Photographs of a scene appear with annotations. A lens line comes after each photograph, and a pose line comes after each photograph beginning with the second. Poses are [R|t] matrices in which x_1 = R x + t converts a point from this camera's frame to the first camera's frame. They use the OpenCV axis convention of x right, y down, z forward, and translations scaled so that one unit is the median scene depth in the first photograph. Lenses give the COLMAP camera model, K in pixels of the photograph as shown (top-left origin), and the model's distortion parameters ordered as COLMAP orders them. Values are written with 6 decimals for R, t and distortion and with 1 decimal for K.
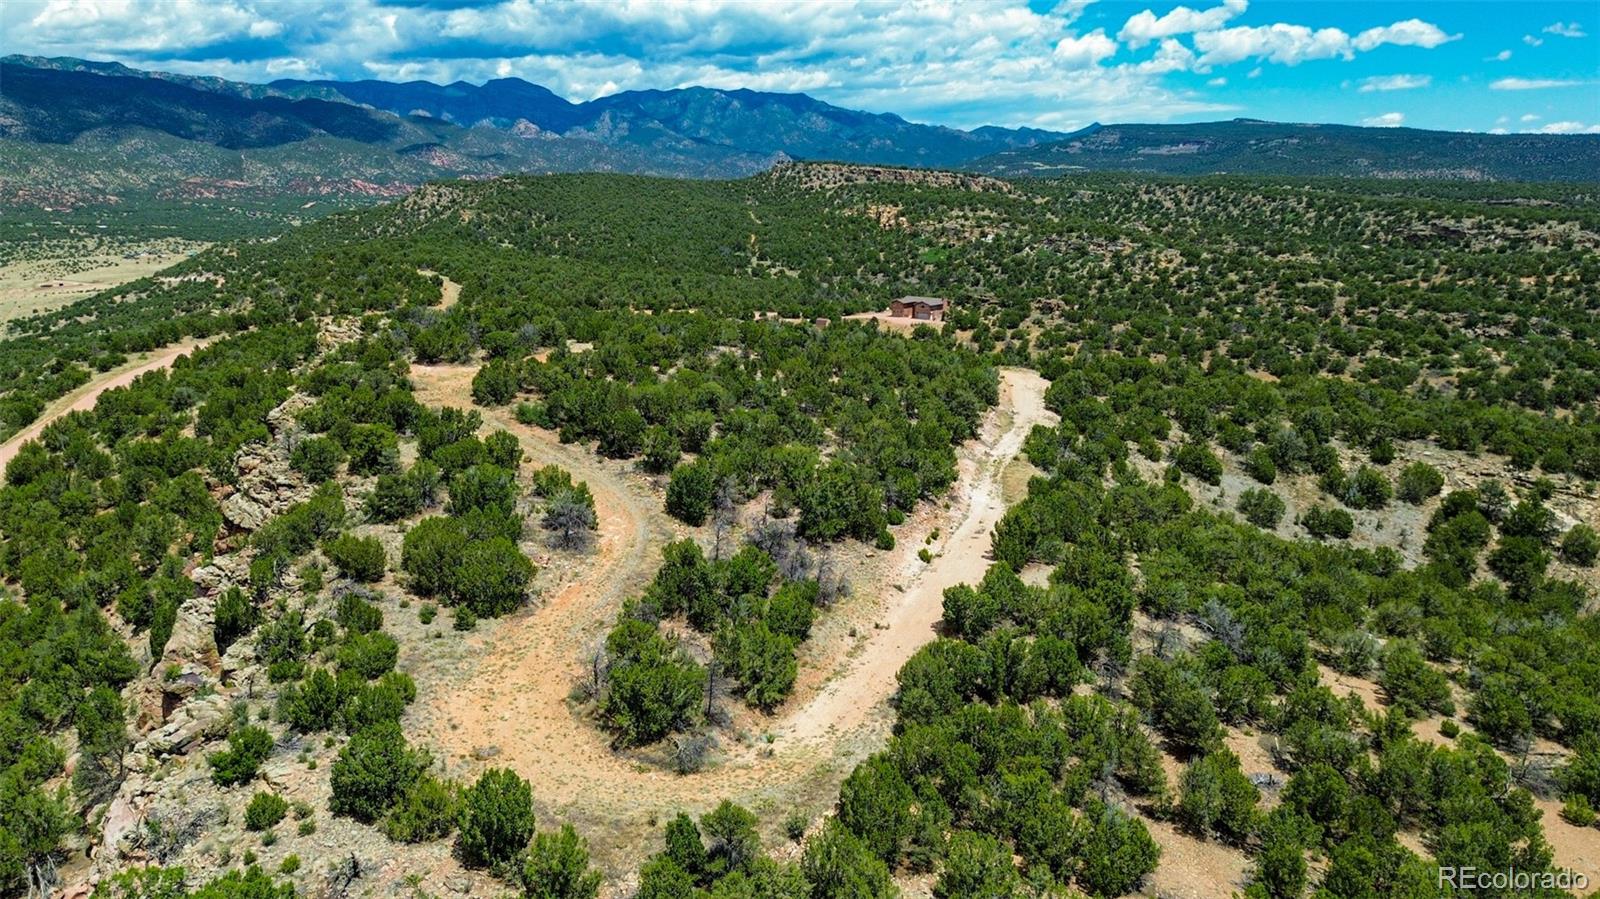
lens RADIAL K [[1133.7, 0, 804.3], [0, 1133.7, 456.3], [0, 0, 1]] dist [0.072952, -0.082314]
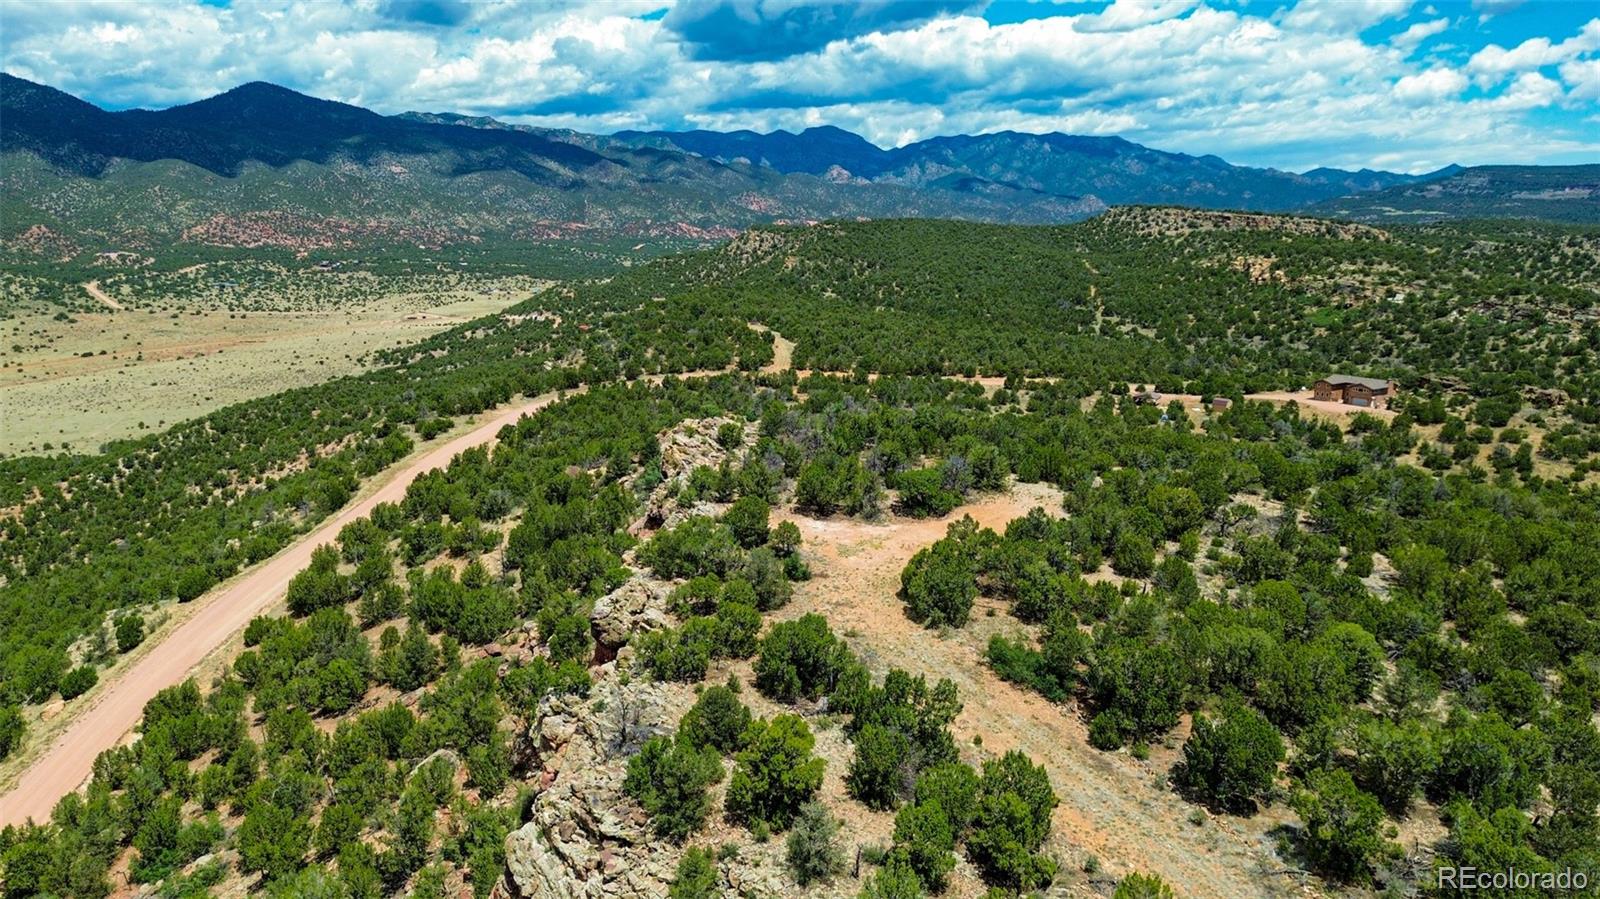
lens RADIAL K [[1133.7, 0, 804.3], [0, 1133.7, 456.3], [0, 0, 1]] dist [0.072952, -0.082314]
pose [[0.967256, 0.059581, -0.246712, -0.054918], [-0.068521, 0.997262, -0.027806, -0.030197], [0.244380, 0.043800, 0.968690, 0.111415]]
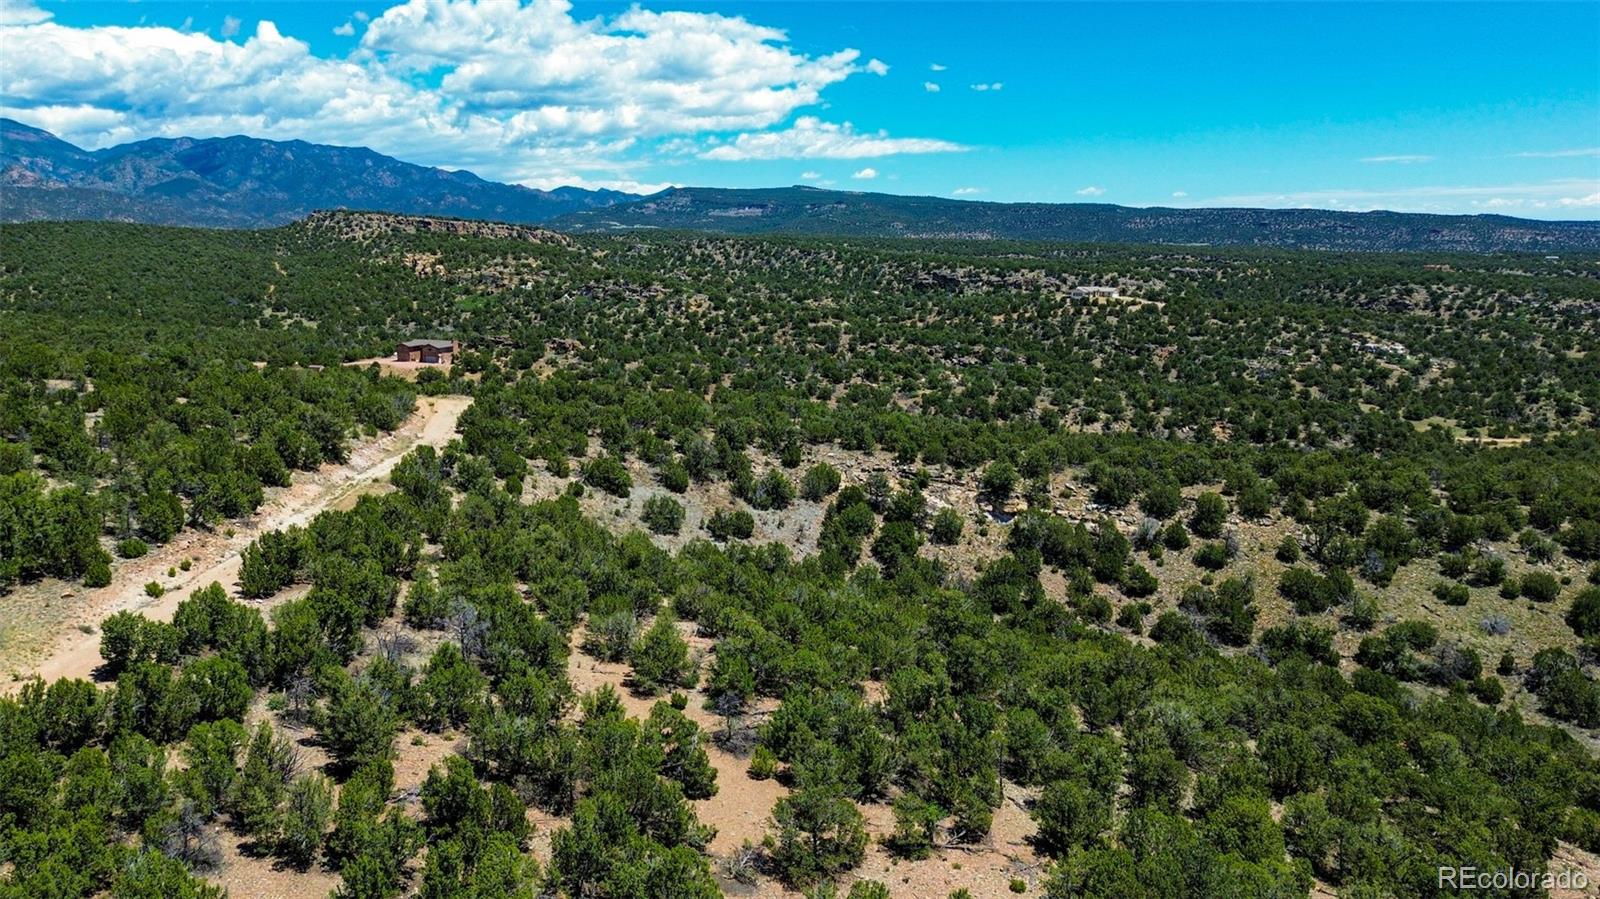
lens RADIAL K [[1126.0, 0, 804.5], [0, 1126.0, 456.6], [0, 0, 1]] dist [0.094676, -0.113260]
pose [[0.938739, -0.062061, 0.338995, 0.056226], [0.078630, 0.996277, -0.035350, 0.011744], [-0.335539, 0.059840, 0.940124, 0.008308]]
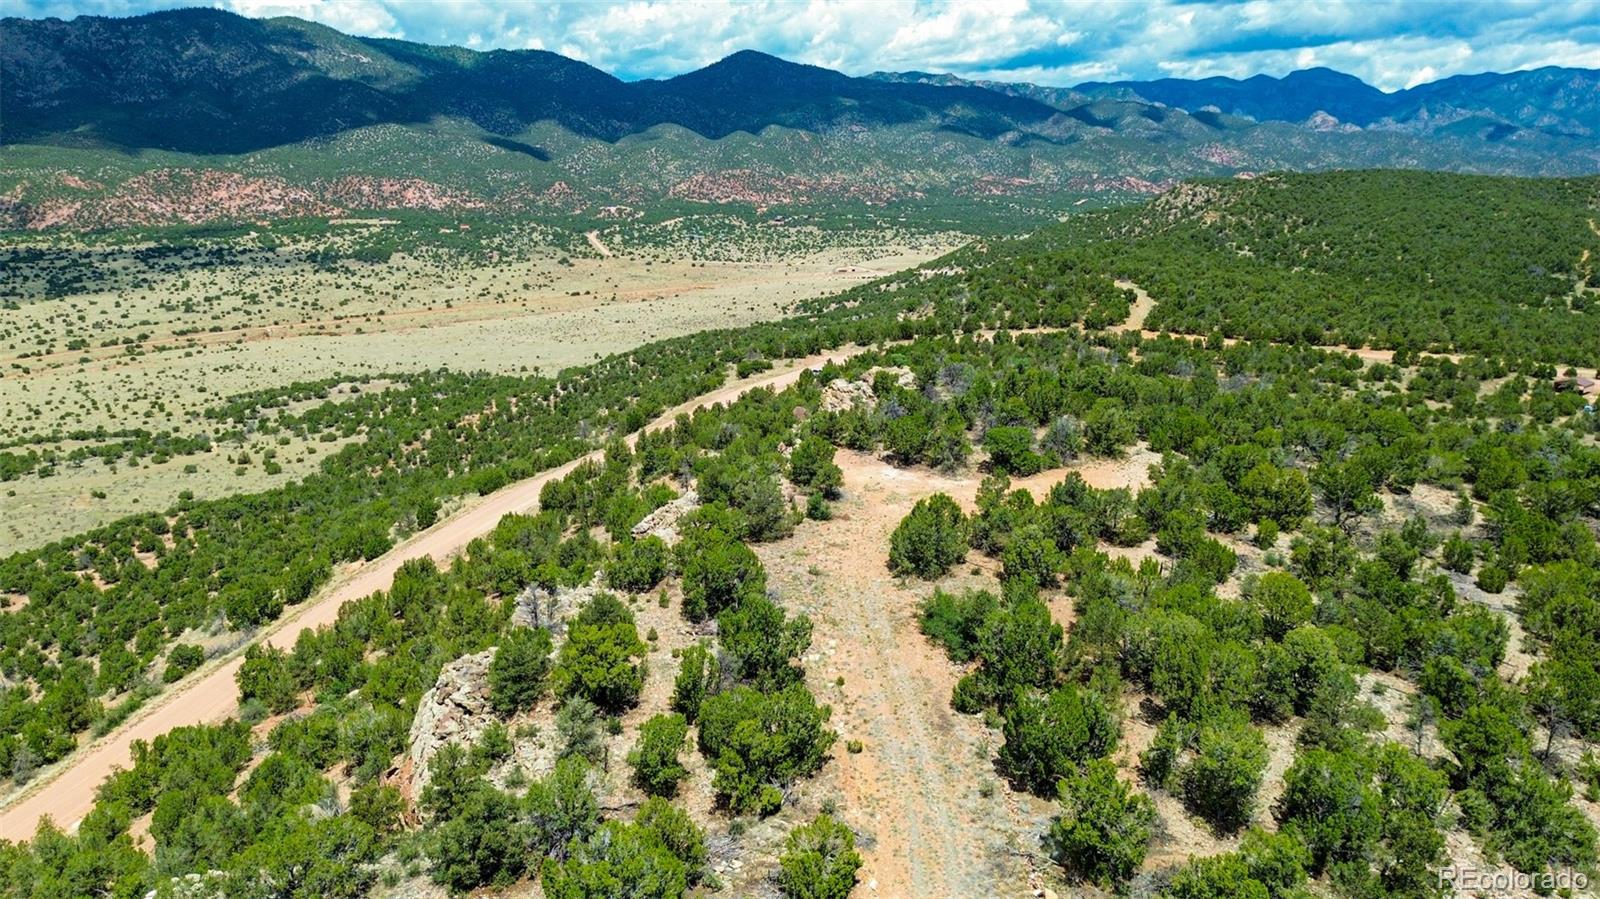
lens RADIAL K [[1133.7, 0, 804.3], [0, 1133.7, 456.3], [0, 0, 1]] dist [0.072952, -0.082314]
pose [[0.801263, 0.149480, -0.579339, 0.002932], [-0.148152, 0.987703, 0.049941, -0.034446], [0.579680, 0.045815, 0.813556, 0.133892]]
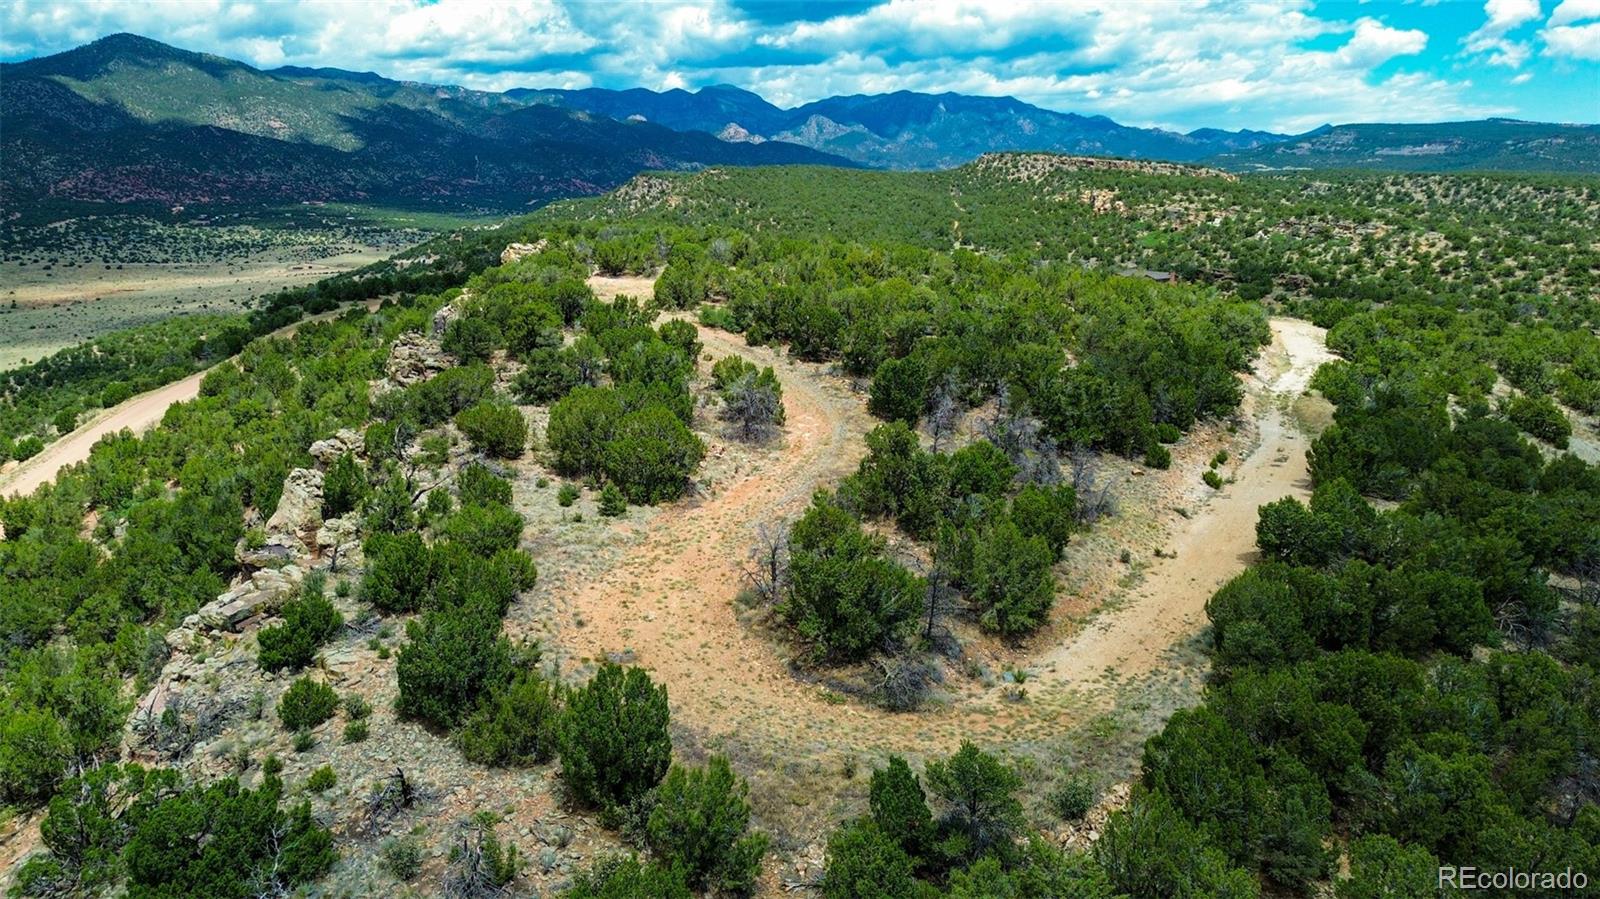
lens RADIAL K [[1131.2, 0, 805.1], [0, 1131.2, 454.7], [0, 0, 1]] dist [0.072207, -0.077100]
pose [[0.985384, 0.044899, -0.164322, -0.007187], [-0.045796, 0.998949, -0.001672, 0.017290], [0.164075, 0.009173, 0.986405, 0.043262]]
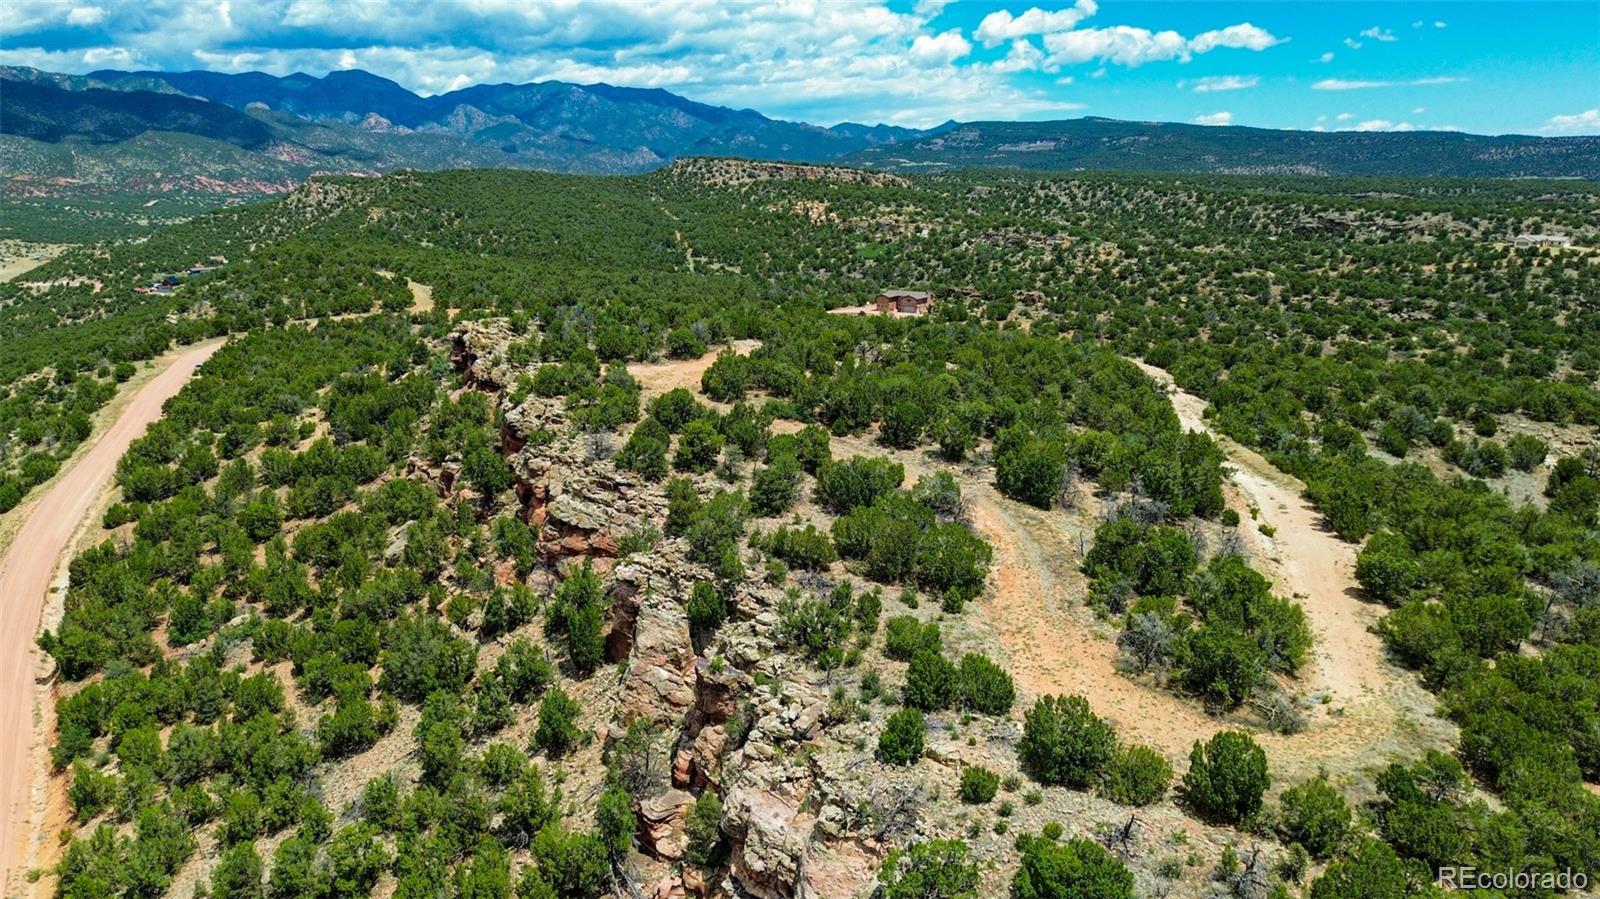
lens RADIAL K [[1133.7, 0, 804.3], [0, 1133.7, 456.3], [0, 0, 1]] dist [0.072952, -0.082314]
pose [[0.992657, -0.031268, 0.116850, -0.089539], [0.030893, 0.999510, 0.005020, 0.000086], [-0.116950, -0.001373, 0.993137, -0.001282]]
